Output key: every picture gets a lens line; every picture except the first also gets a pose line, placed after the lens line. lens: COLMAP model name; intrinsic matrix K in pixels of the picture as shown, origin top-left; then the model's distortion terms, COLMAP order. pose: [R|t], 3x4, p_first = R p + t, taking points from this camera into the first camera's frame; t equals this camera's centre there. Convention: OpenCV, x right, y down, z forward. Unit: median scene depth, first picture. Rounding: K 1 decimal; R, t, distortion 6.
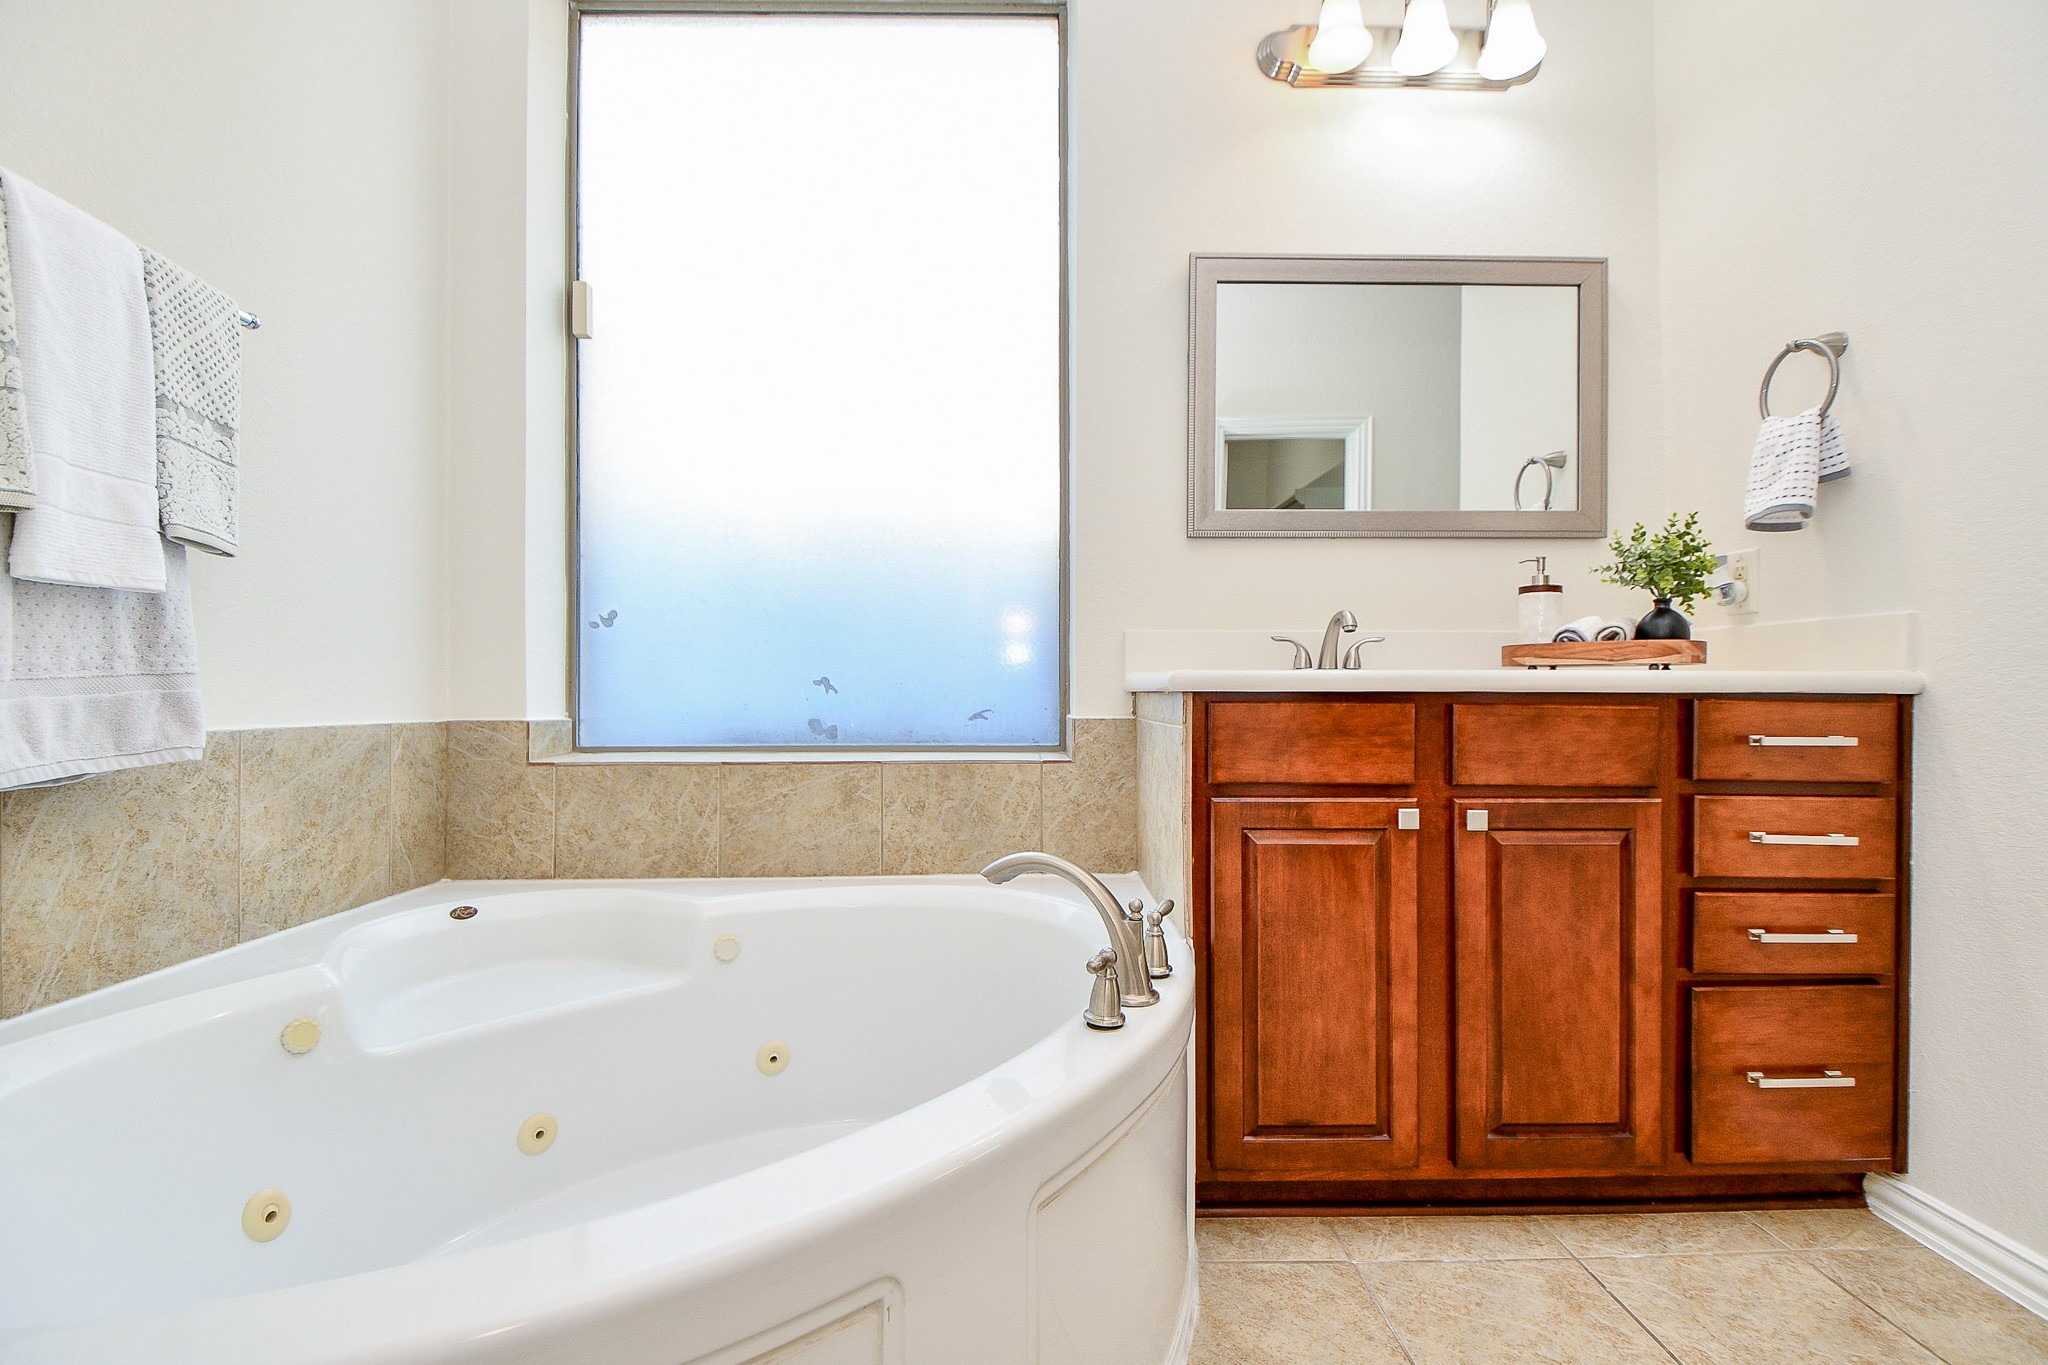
lens RADIAL K [[914.7, 0, 1024.2], [0, 914.7, 703.8], [0, 0, 1]] dist [0.012399, -0.016258]
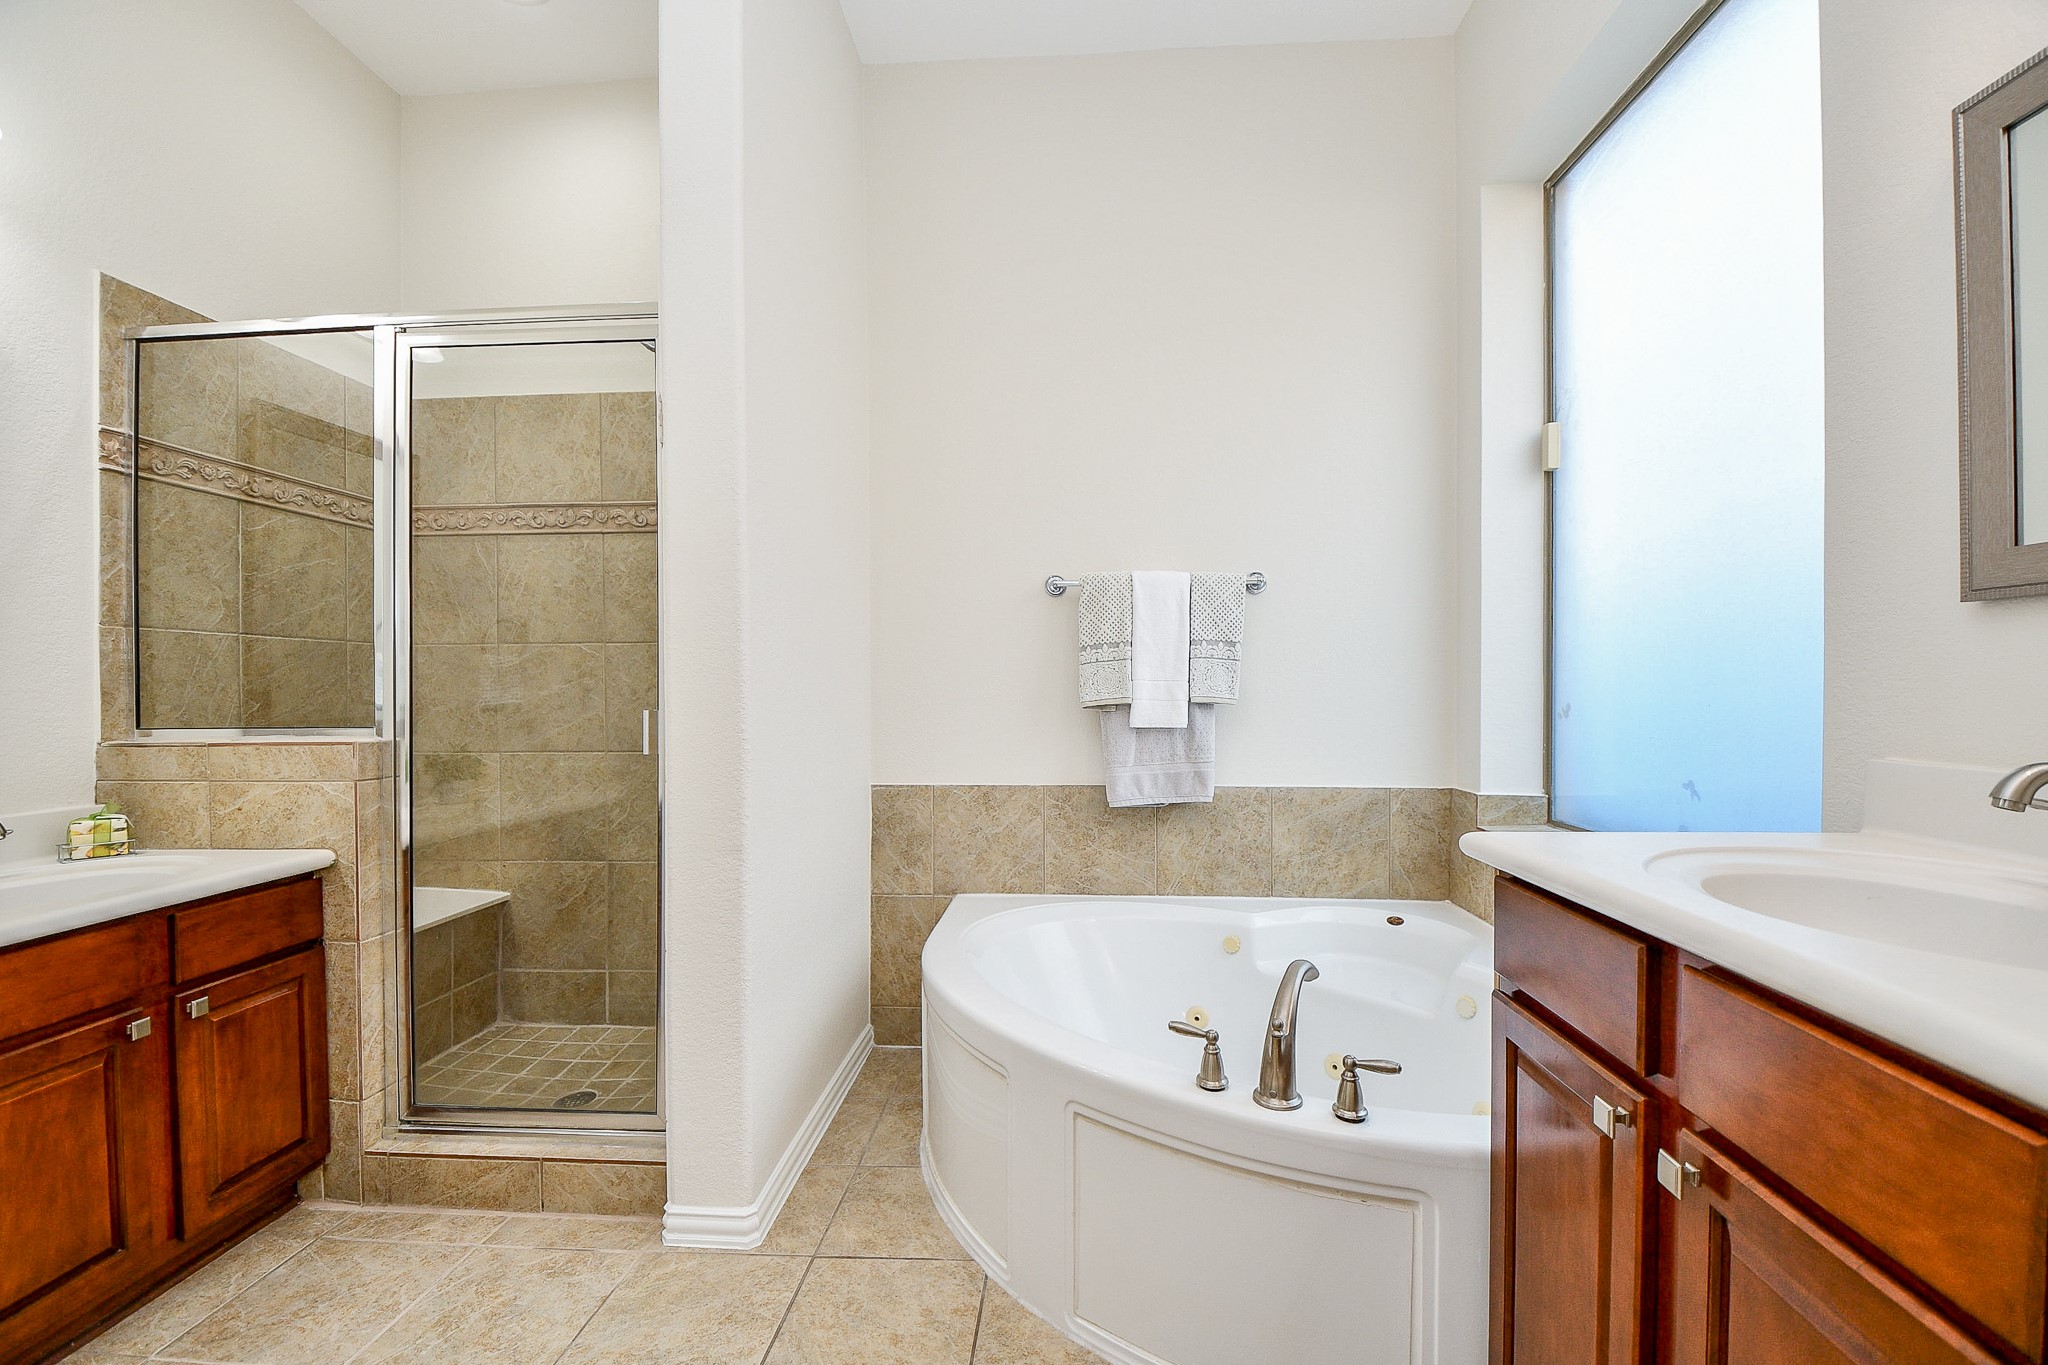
lens RADIAL K [[914.7, 0, 1034.7], [0, 914.7, 702.9], [0, 0, 1]] dist [0.012399, -0.016258]
pose [[-0.089322, 0.014990, -0.995890, 1.114085], [-0.006482, 0.999857, 0.015631, -0.175705], [0.995982, 0.007852, -0.089212, 0.666999]]
